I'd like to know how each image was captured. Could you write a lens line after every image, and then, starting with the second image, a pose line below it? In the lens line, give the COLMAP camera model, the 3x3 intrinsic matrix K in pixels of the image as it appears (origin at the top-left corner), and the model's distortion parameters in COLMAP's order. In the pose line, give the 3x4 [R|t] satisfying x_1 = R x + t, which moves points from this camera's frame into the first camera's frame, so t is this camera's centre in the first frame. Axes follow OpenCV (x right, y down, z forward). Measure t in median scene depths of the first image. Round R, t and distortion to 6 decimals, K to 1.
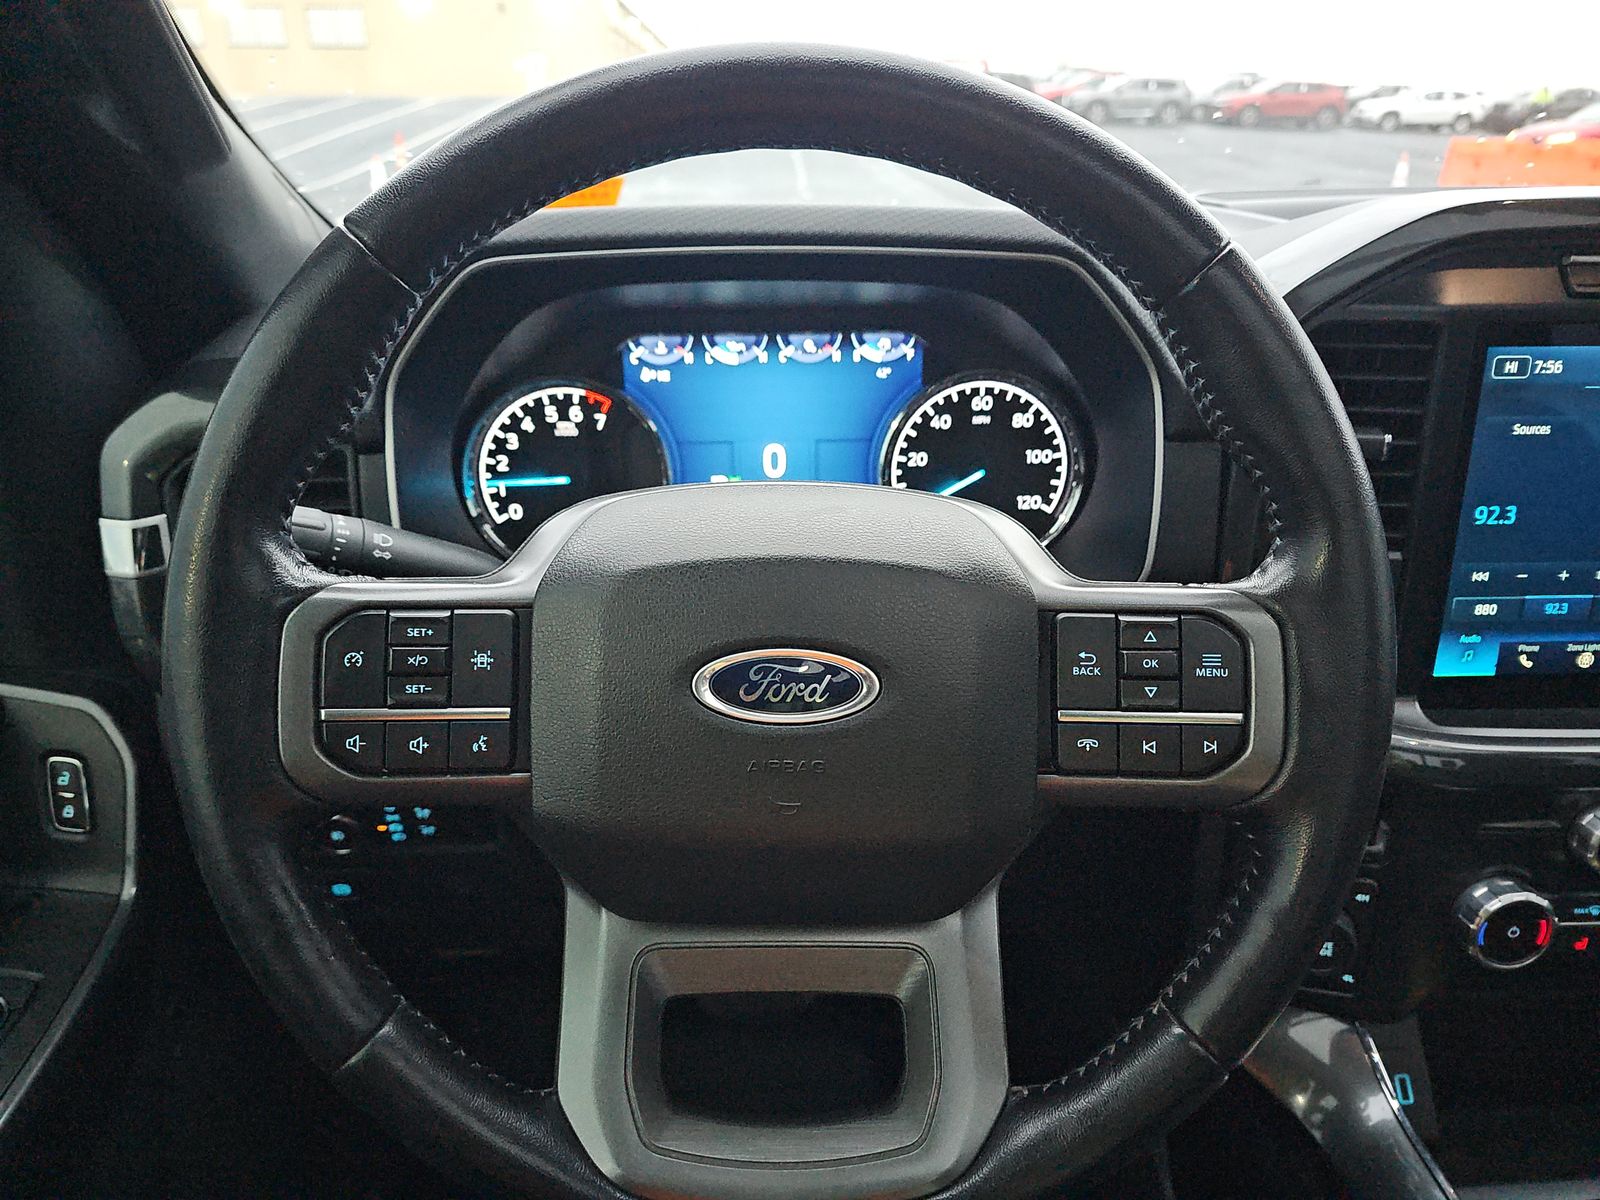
lens RADIAL K [[1097.3, 0, 772.5], [0, 1097.3, 560.9], [0, 0, 1]] dist [-0.006236, -0.011551]
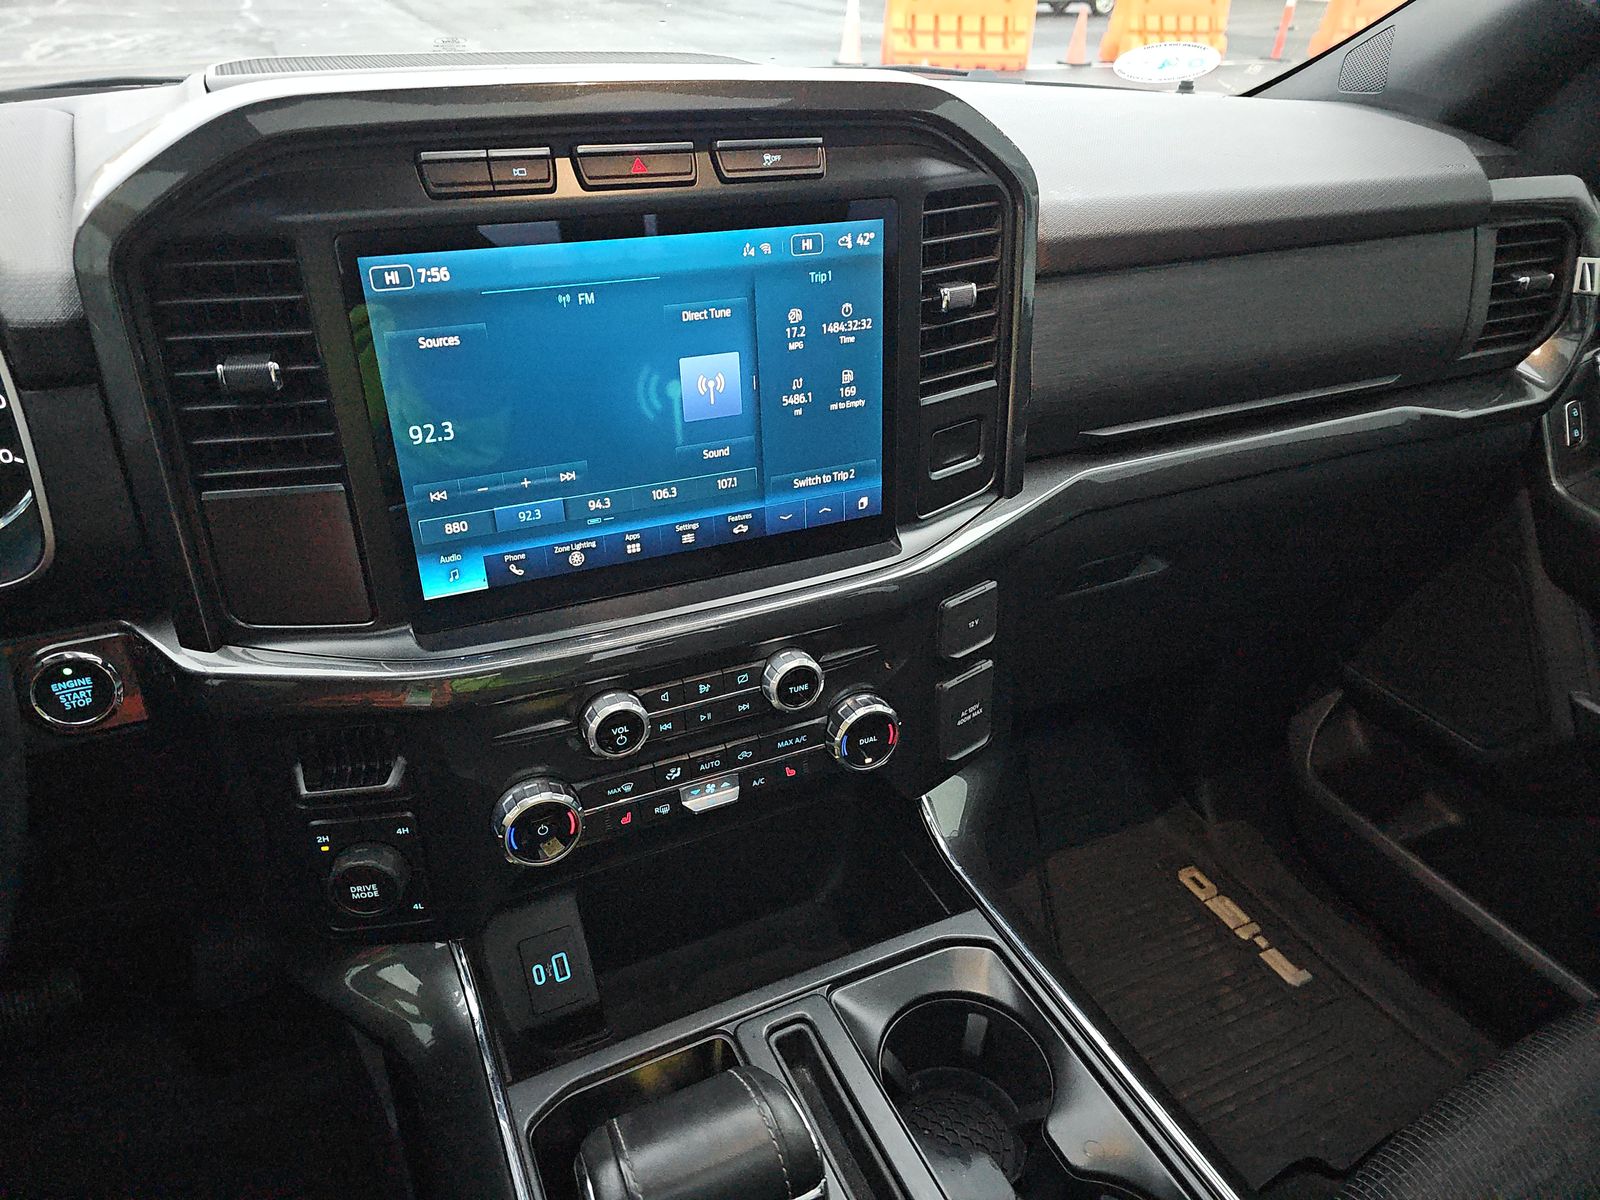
lens RADIAL K [[1097.3, 0, 795.5], [0, 1097.3, 597.4], [0, 0, 1]] dist [-0.006236, -0.011551]
pose [[0.889335, -0.183392, 0.418867, 0.505597], [0.129443, 0.979549, 0.154043, -0.006660], [-0.438551, -0.082777, 0.894886, -0.024766]]
